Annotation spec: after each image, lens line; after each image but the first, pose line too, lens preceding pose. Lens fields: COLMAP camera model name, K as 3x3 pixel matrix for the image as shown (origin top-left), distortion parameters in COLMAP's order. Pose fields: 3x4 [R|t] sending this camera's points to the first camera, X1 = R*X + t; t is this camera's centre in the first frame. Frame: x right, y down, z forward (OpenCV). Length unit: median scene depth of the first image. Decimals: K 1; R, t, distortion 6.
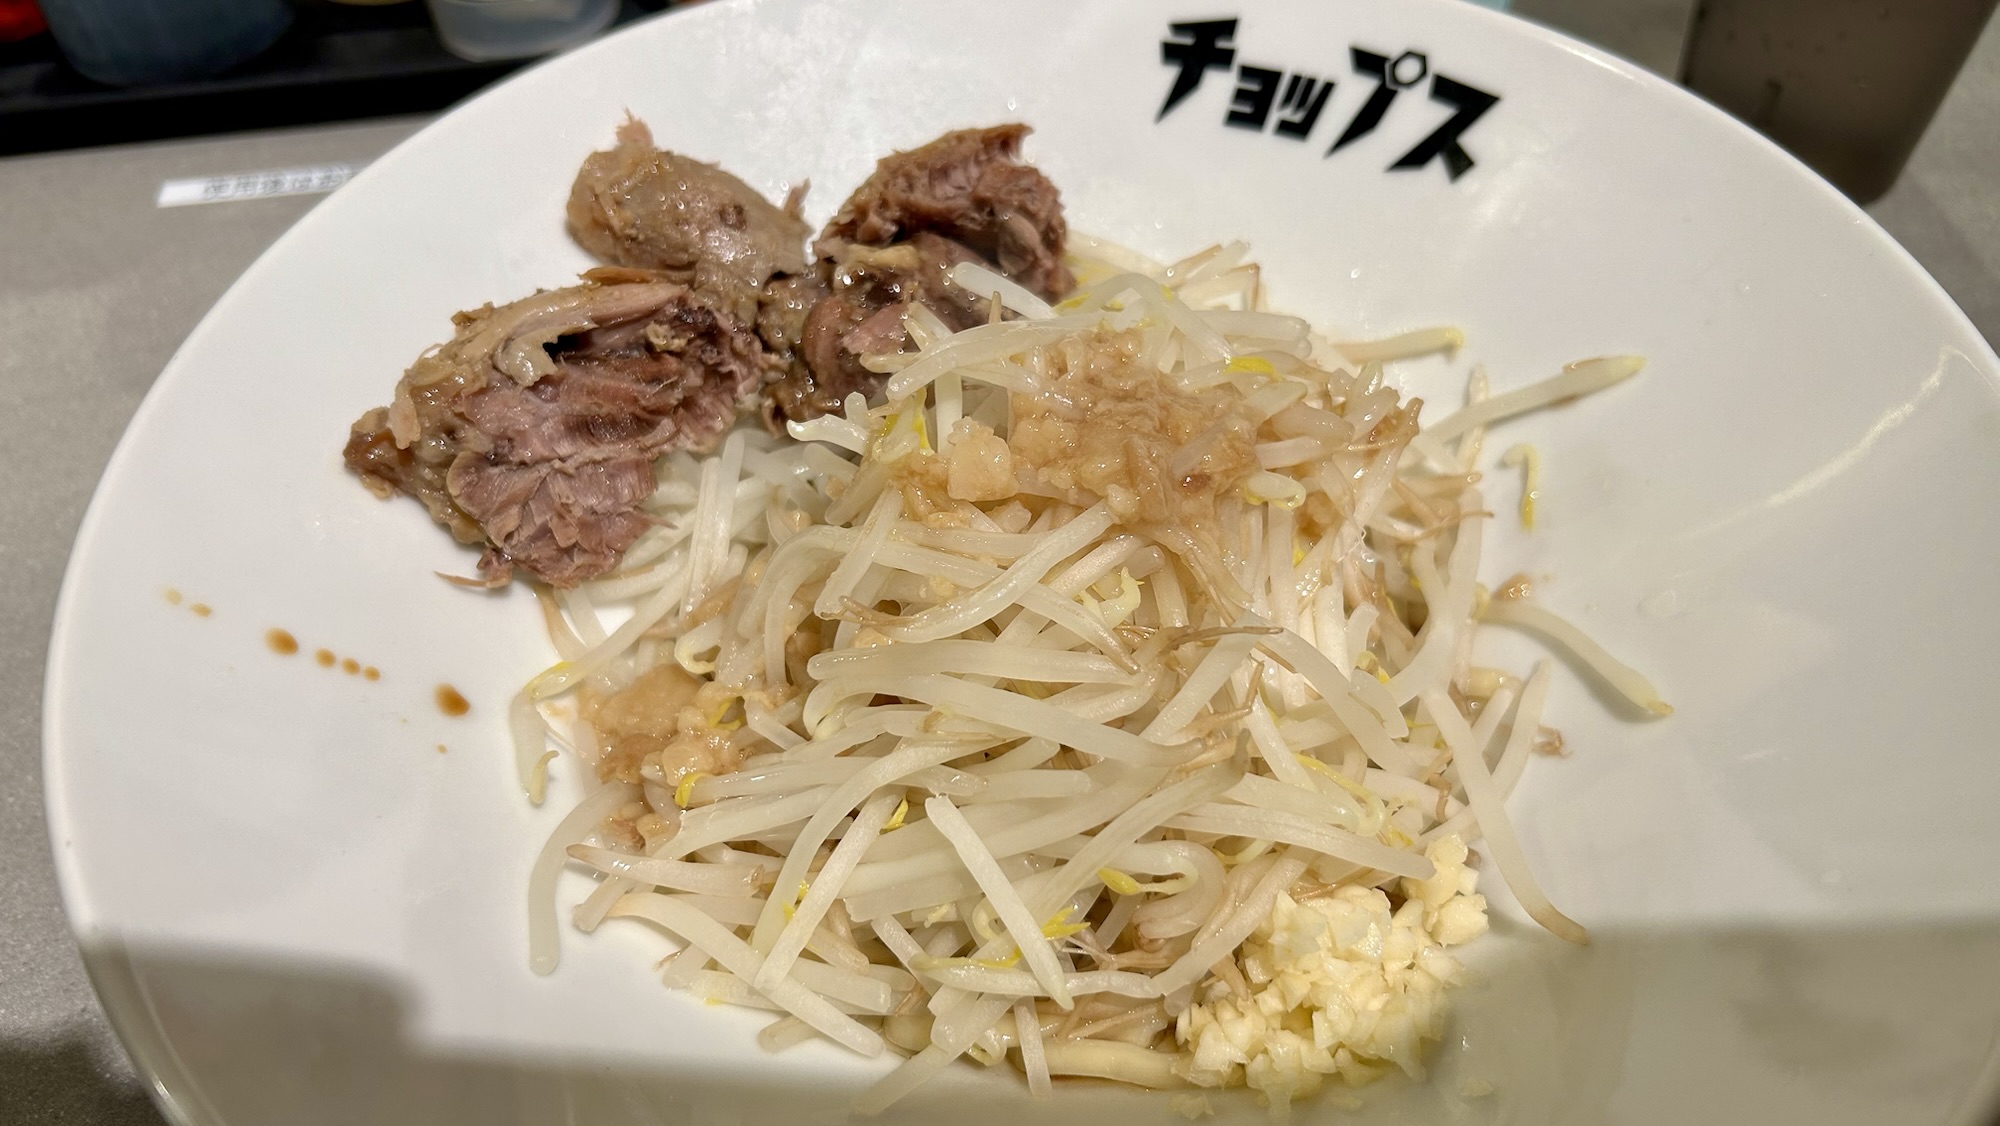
lens RADIAL K [[1471.8, 0, 1012.0], [0, 1471.8, 563.7], [0, 0, 1]] dist [0.102988, -0.002347]
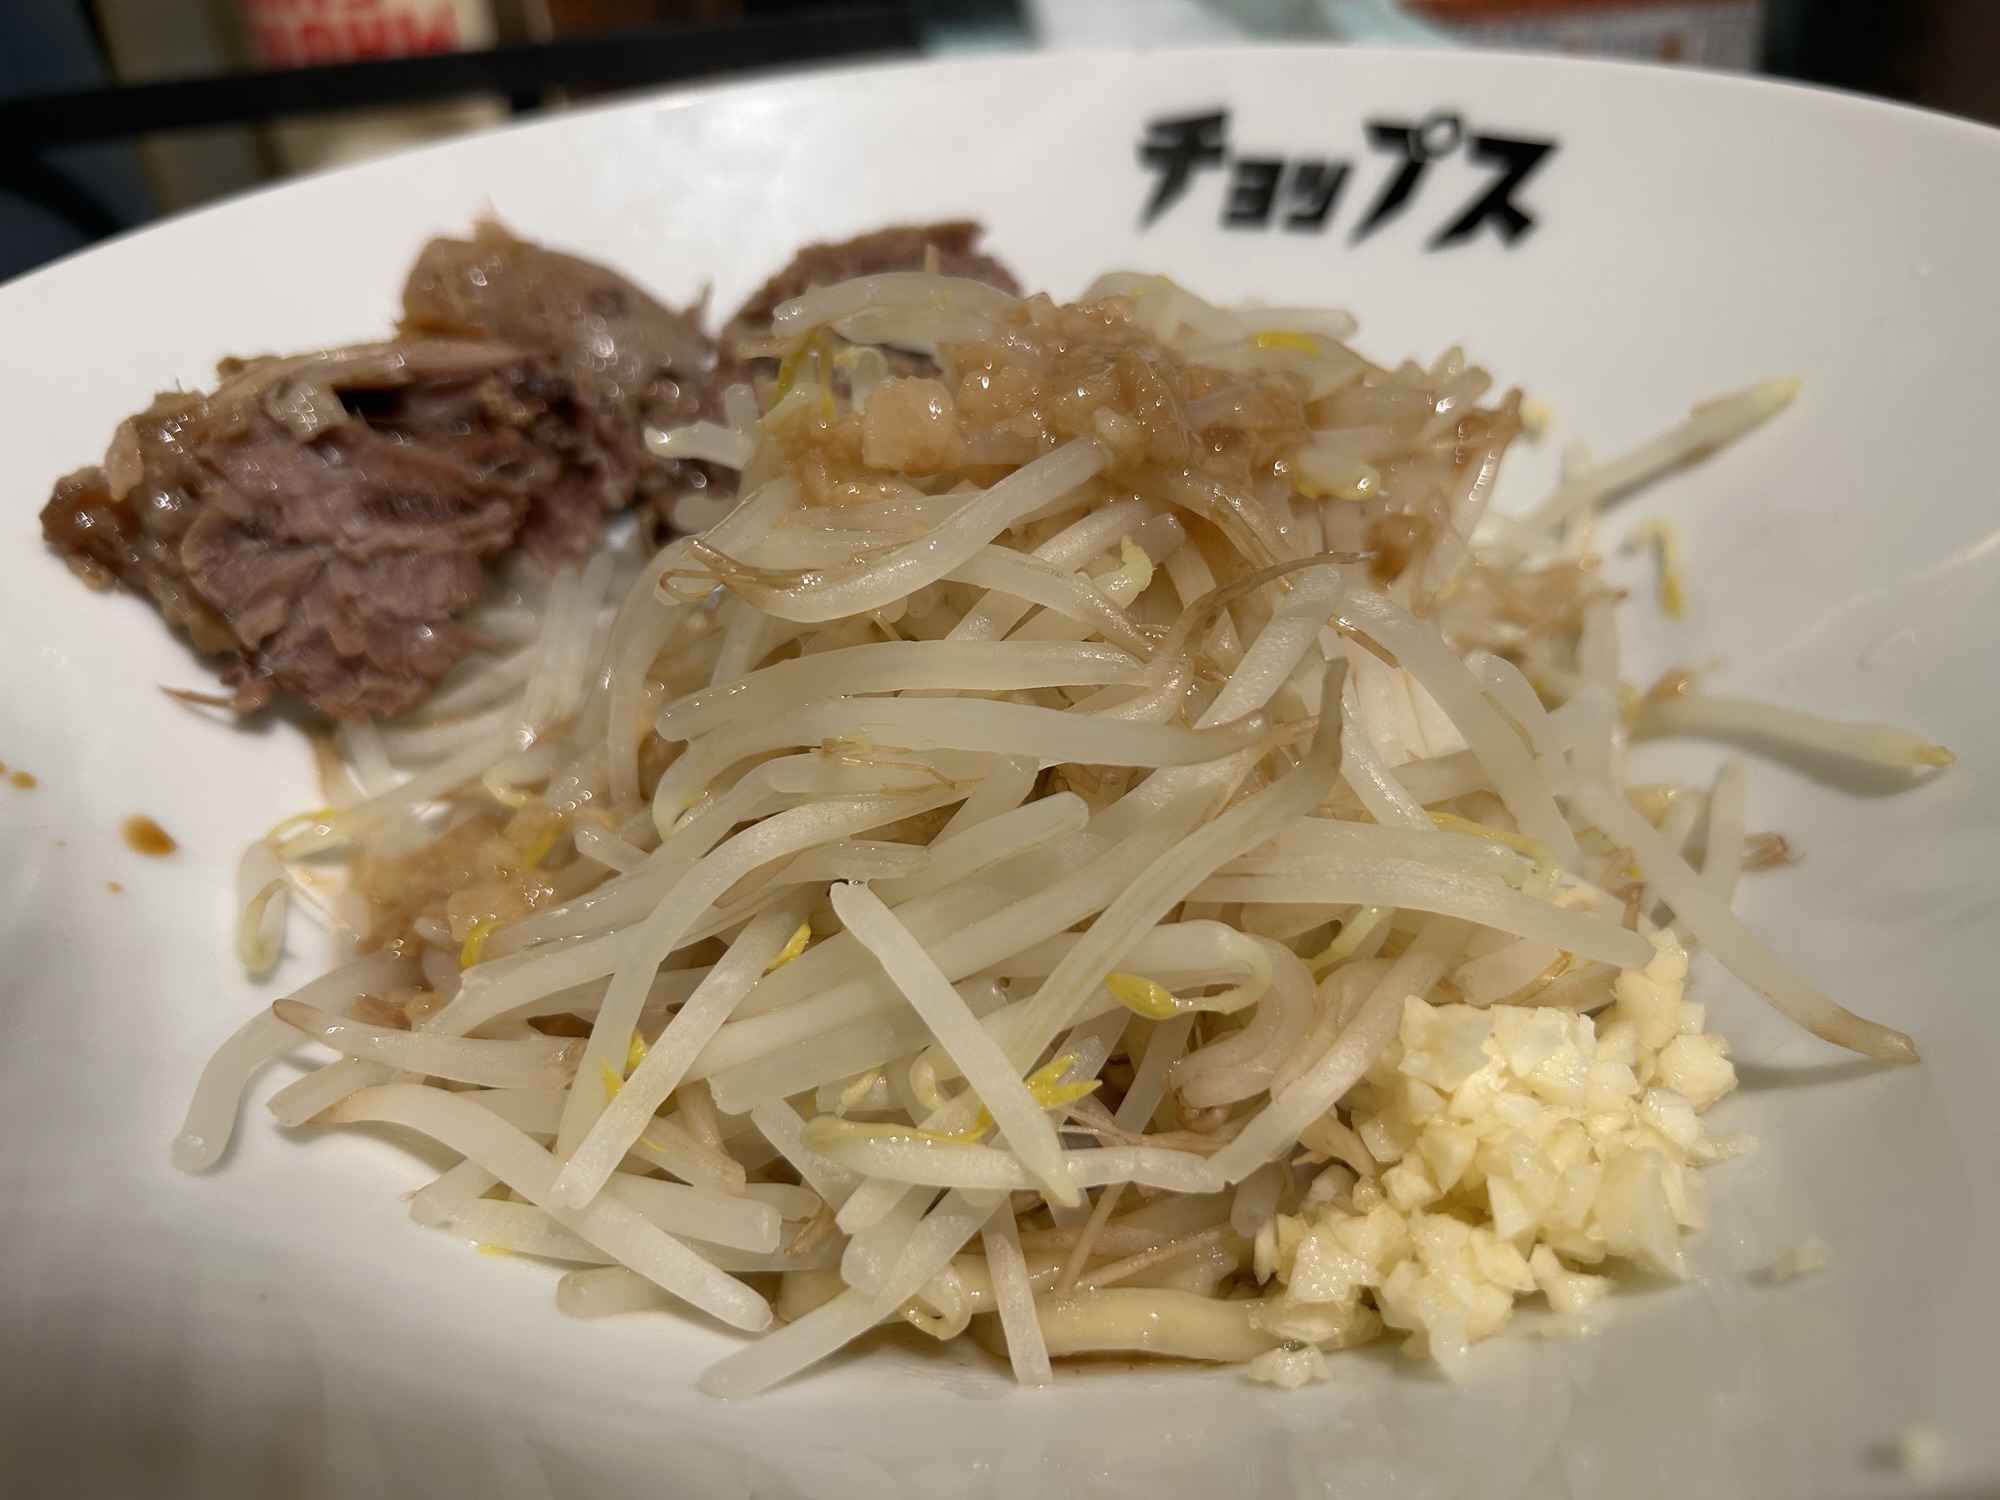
lens RADIAL K [[1520.3, 0, 1000.7], [0, 1520.3, 745.0], [0, 0, 1]] dist [0.033982, -0.031693]
pose [[0.999234, -0.038863, -0.004654, 0.017607], [0.036615, 0.970155, -0.239706, 0.232259], [0.013831, 0.239352, 0.970834, 0.318746]]
